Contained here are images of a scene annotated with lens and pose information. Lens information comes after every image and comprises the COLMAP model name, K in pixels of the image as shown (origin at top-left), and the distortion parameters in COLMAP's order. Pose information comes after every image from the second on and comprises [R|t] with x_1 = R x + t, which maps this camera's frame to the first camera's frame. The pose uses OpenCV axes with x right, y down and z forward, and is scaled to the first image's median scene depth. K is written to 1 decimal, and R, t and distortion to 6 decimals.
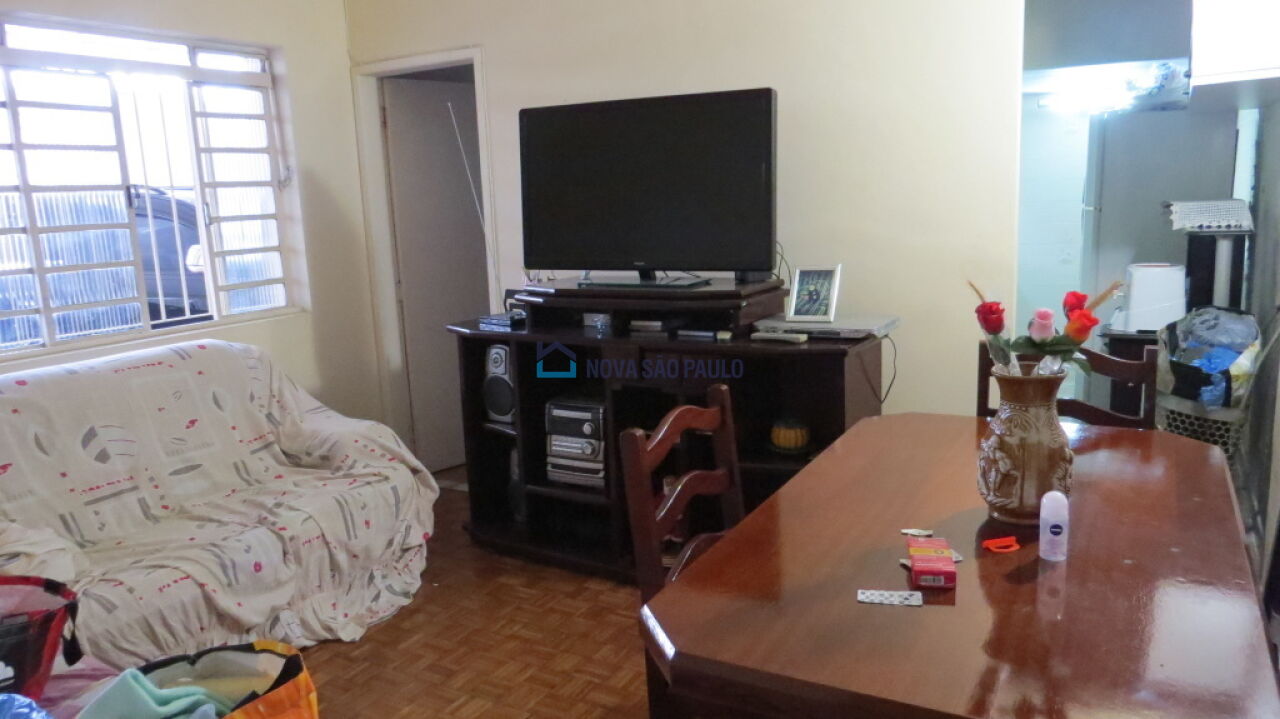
lens RADIAL K [[924.3, 0, 640.0], [0, 924.3, 359.5], [0, 0, 1]] dist [-0.002721, -0.001201]
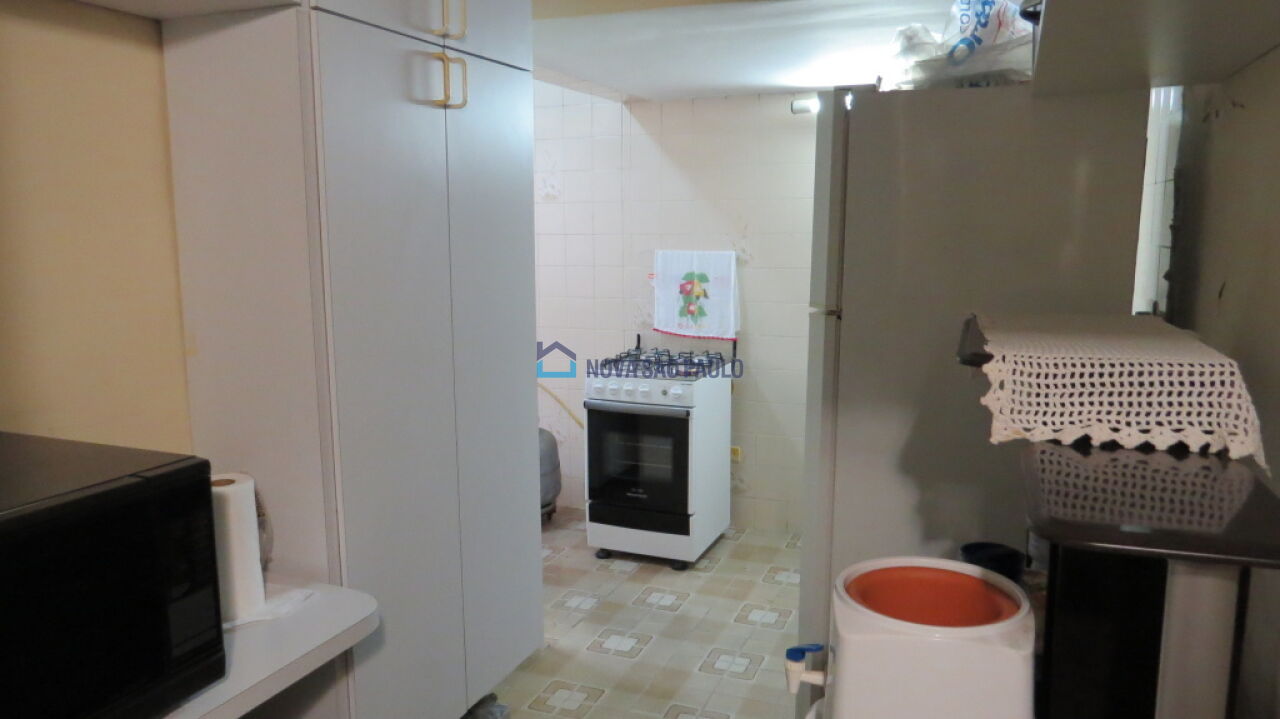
lens RADIAL K [[924.3, 0, 640.0], [0, 924.3, 359.5], [0, 0, 1]] dist [-0.002721, -0.001201]
pose [[0.988741, 0.020912, 0.148168, 0.424362], [-0.016305, 0.999347, -0.032242, -0.154970], [-0.148745, 0.029463, 0.988437, 0.728474]]
